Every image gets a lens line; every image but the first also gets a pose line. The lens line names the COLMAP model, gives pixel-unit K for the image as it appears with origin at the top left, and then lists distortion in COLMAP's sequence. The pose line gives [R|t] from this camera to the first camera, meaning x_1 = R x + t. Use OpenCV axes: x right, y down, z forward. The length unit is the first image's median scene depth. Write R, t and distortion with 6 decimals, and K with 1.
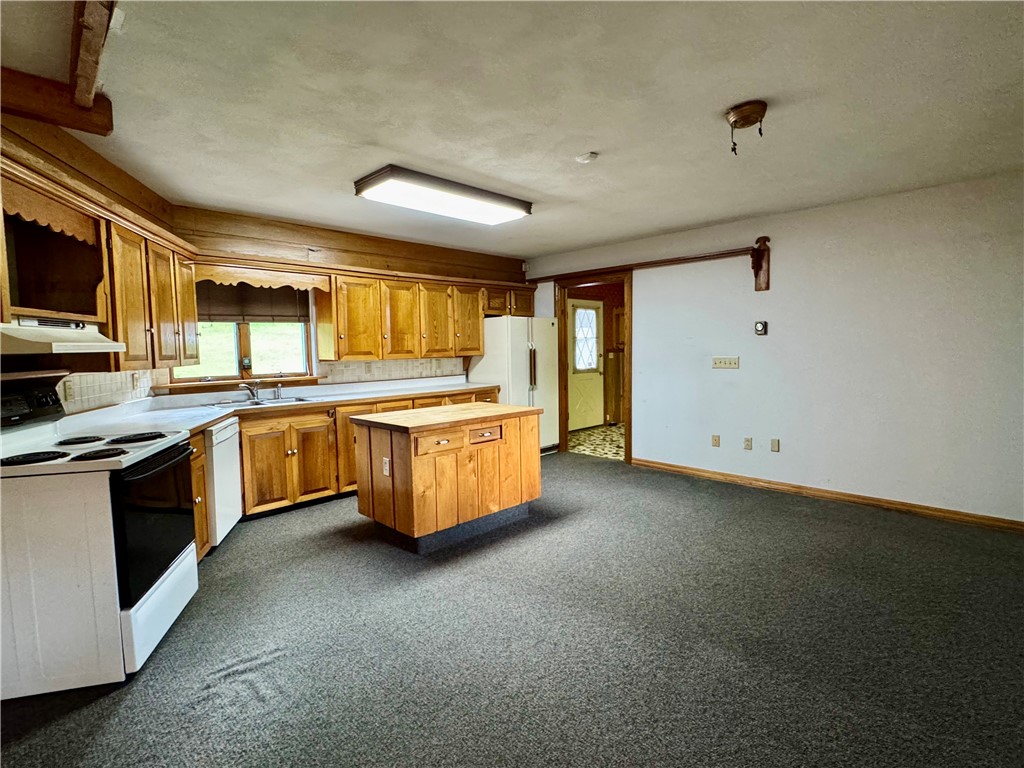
lens RADIAL K [[502.5, 0, 512.0], [0, 502.5, 384.0], [0, 0, 1]] dist [-0.000764, -0.000076]
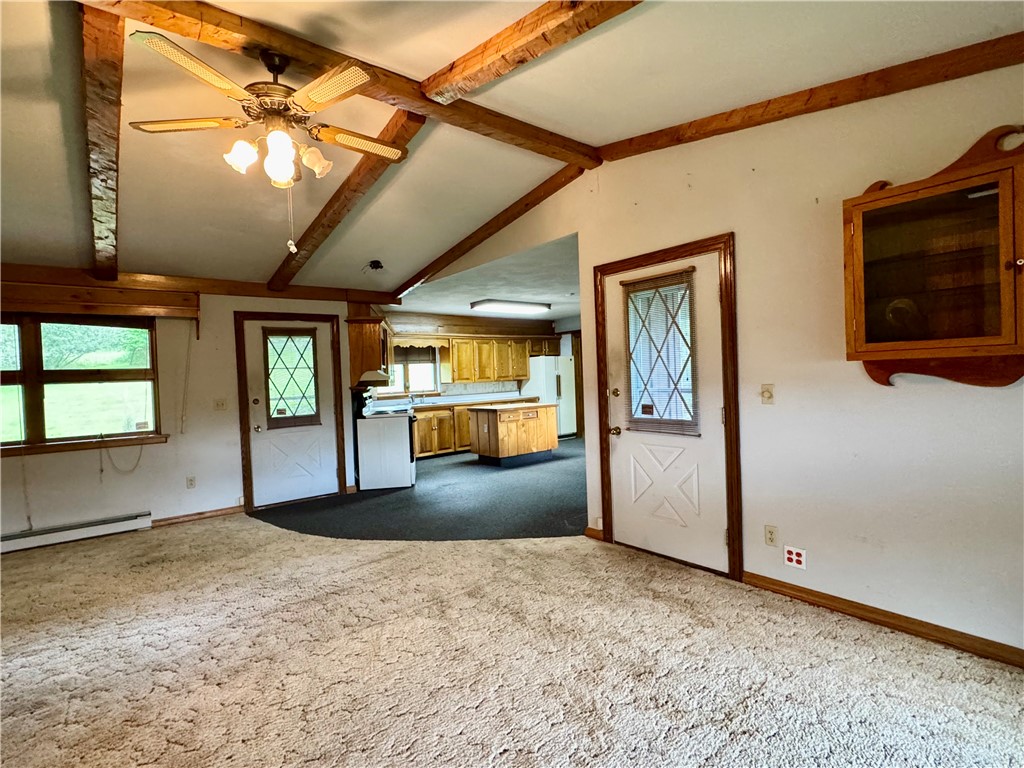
lens RADIAL K [[502.5, 0, 512.0], [0, 502.5, 384.0], [0, 0, 1]] dist [-0.000764, -0.000076]
pose [[0.995074, -0.018600, -0.097377, 0.062342], [0.013364, 0.998444, -0.054144, 0.062888], [0.098232, 0.052575, 0.993774, -0.865446]]
